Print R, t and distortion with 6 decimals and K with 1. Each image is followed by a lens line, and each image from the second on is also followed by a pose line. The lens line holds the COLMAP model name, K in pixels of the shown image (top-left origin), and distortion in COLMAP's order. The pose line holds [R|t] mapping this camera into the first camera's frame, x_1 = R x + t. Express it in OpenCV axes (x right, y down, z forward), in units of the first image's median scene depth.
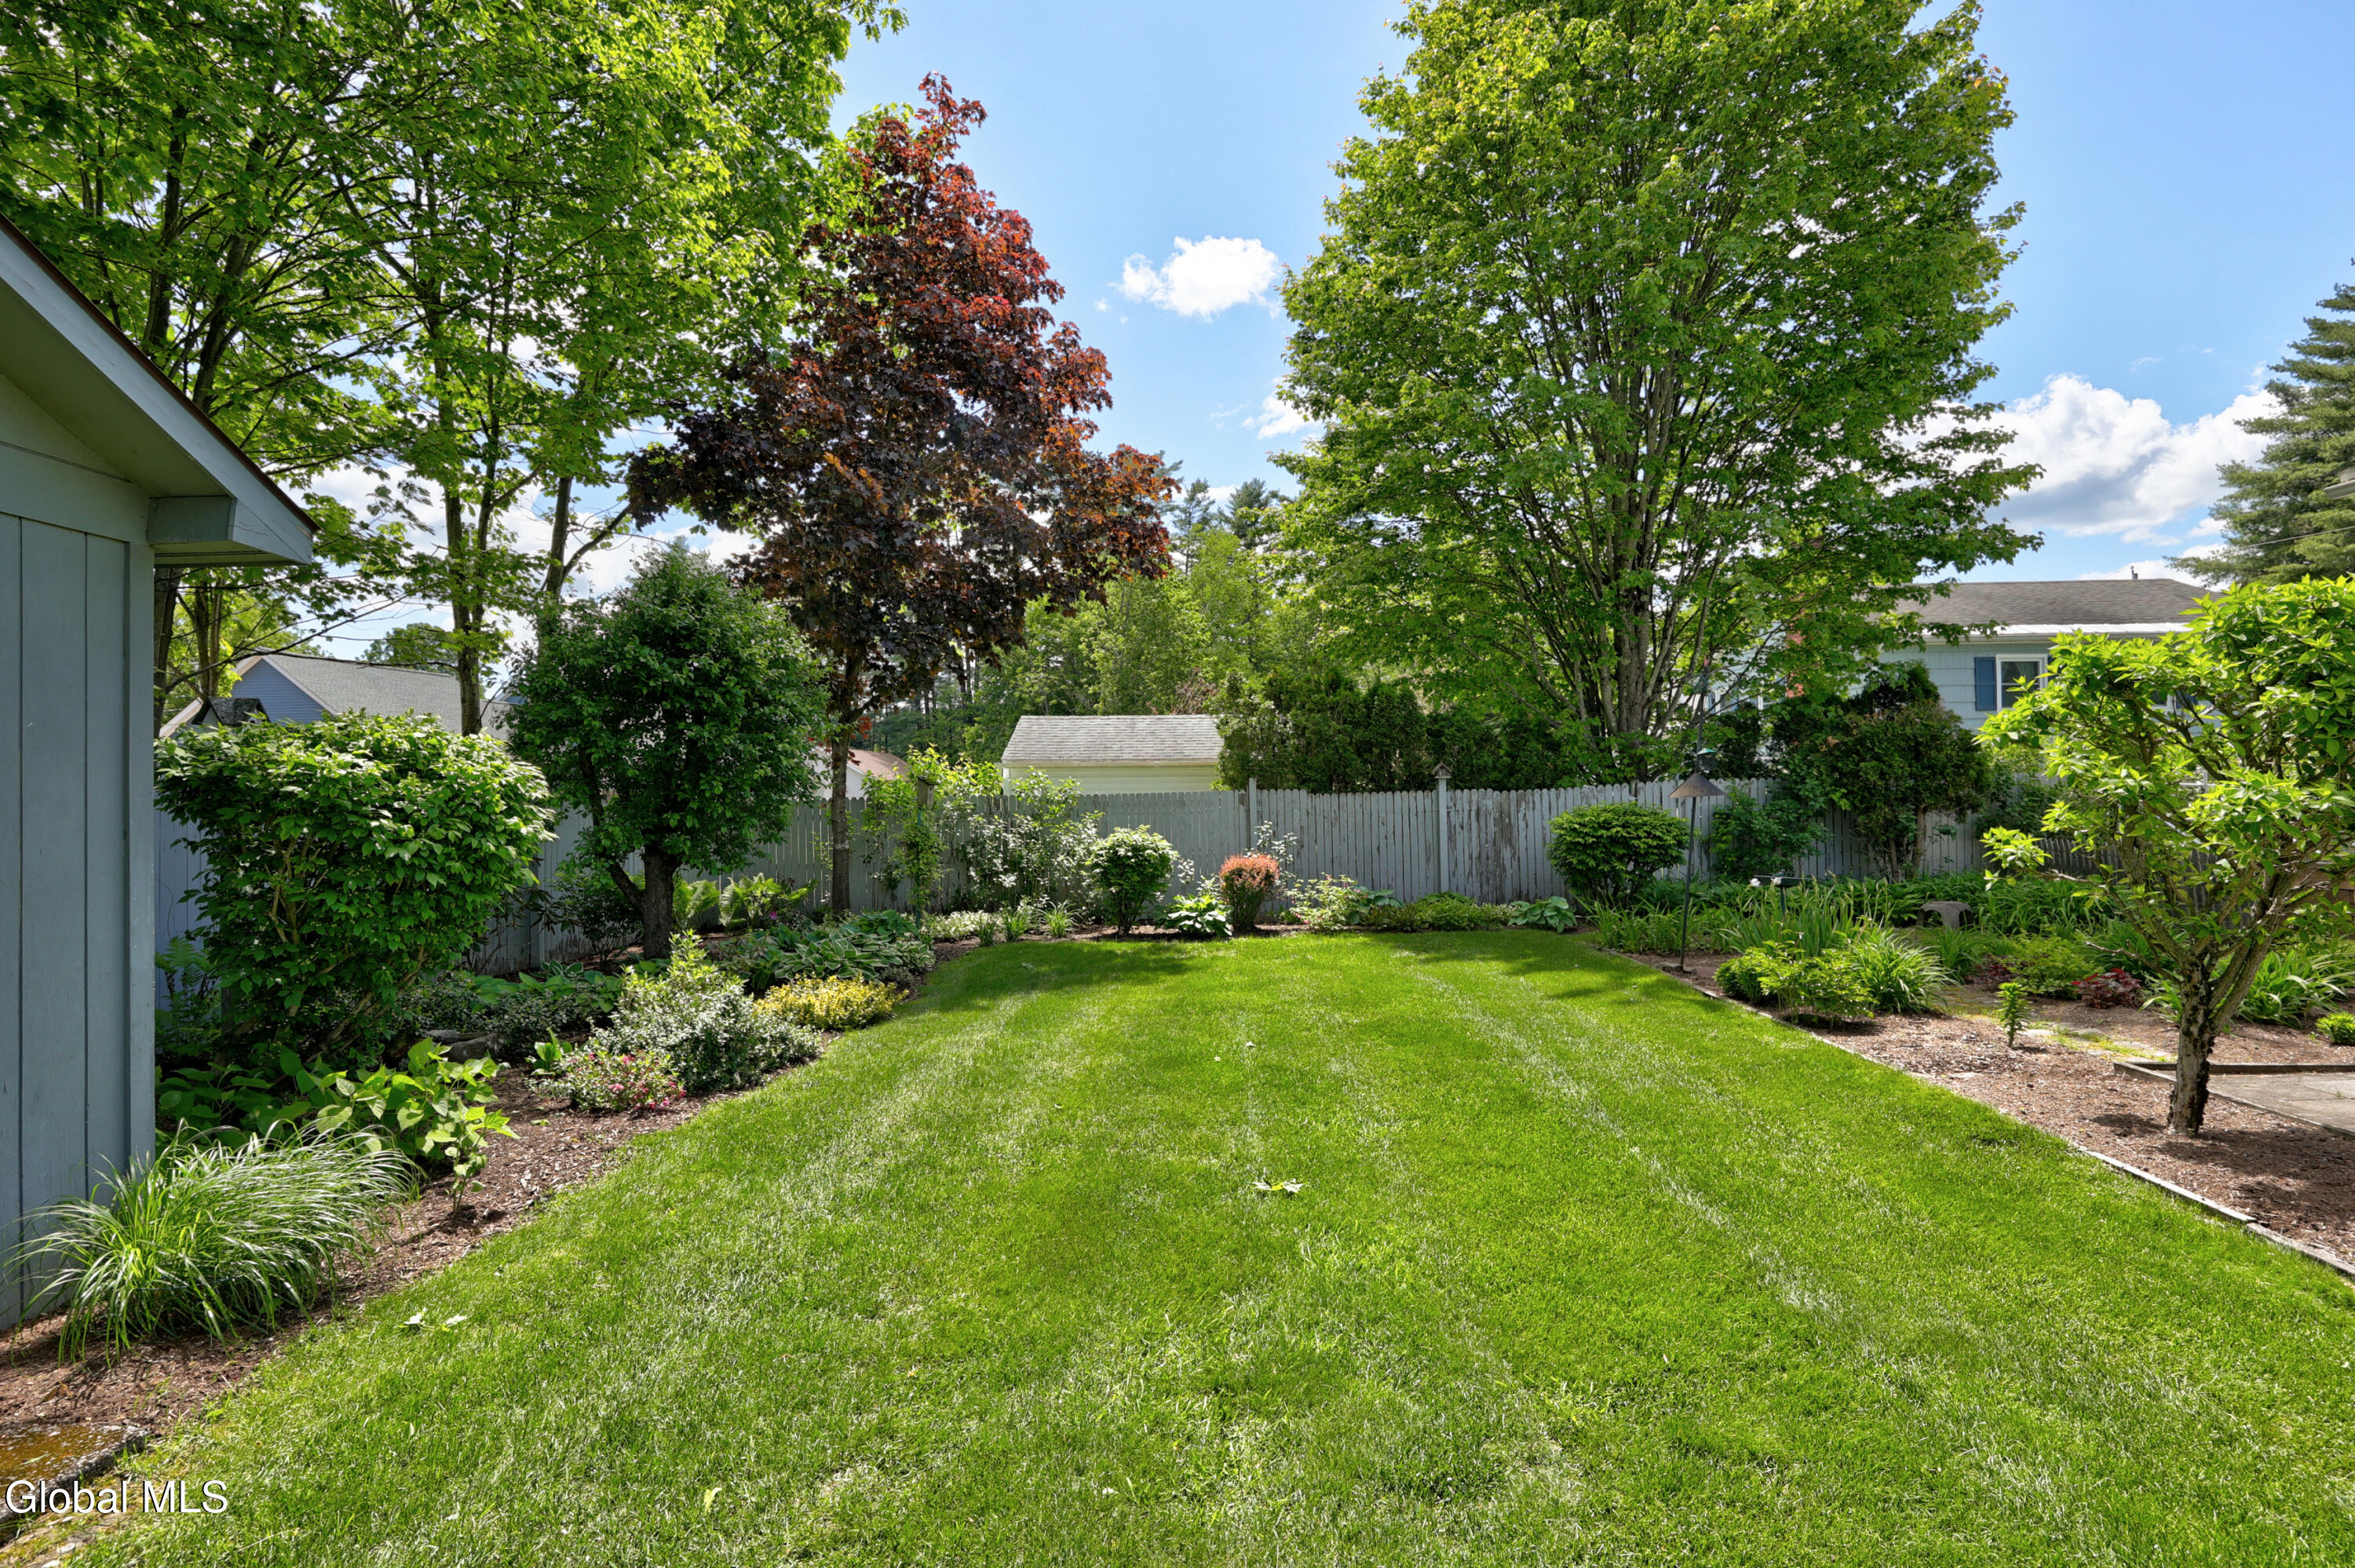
lens RADIAL K [[1157.0, 0, 1186.9], [0, 1157.0, 764.1], [0, 0, 1]] dist [-0.006965, -0.000243]
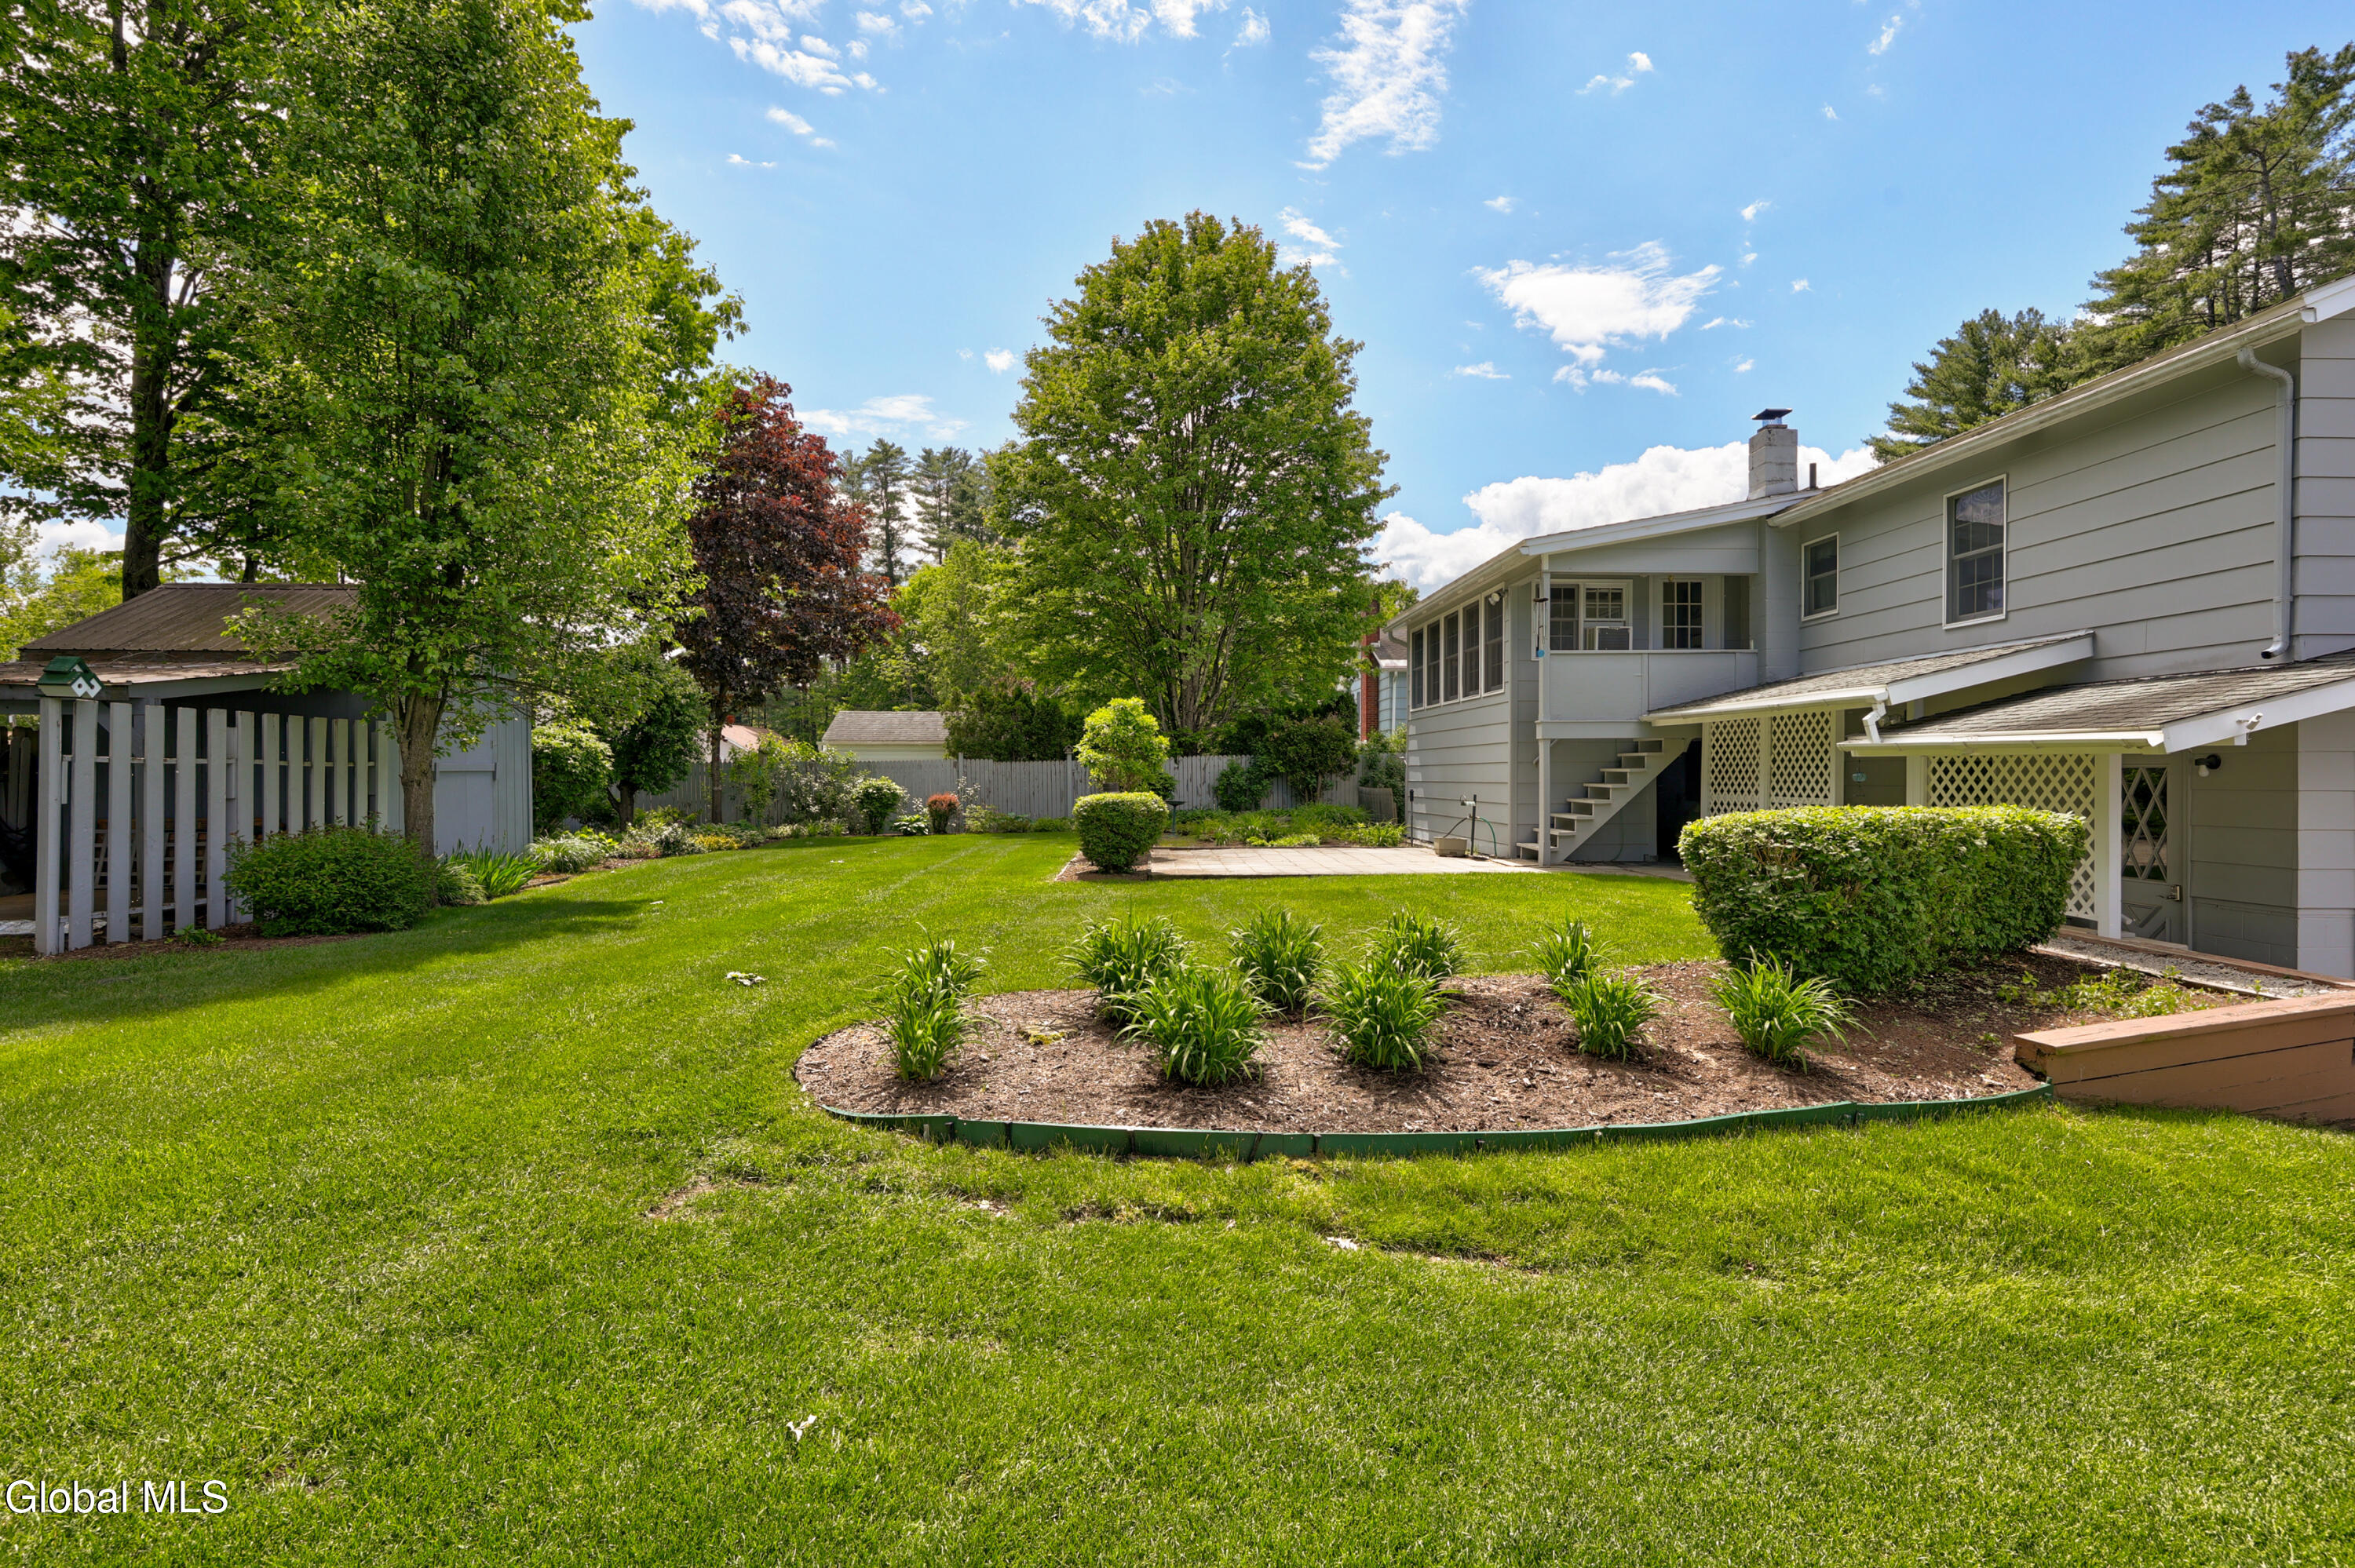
lens RADIAL K [[1157.0, 0, 1170.7], [0, 1157.0, 802.5], [0, 0, 1]] dist [-0.006965, -0.000243]
pose [[0.996779, 0.006166, 0.079965, 0.252490], [-0.010411, 0.998552, 0.052786, -0.007607], [-0.079524, -0.053449, 0.995399, -0.819902]]
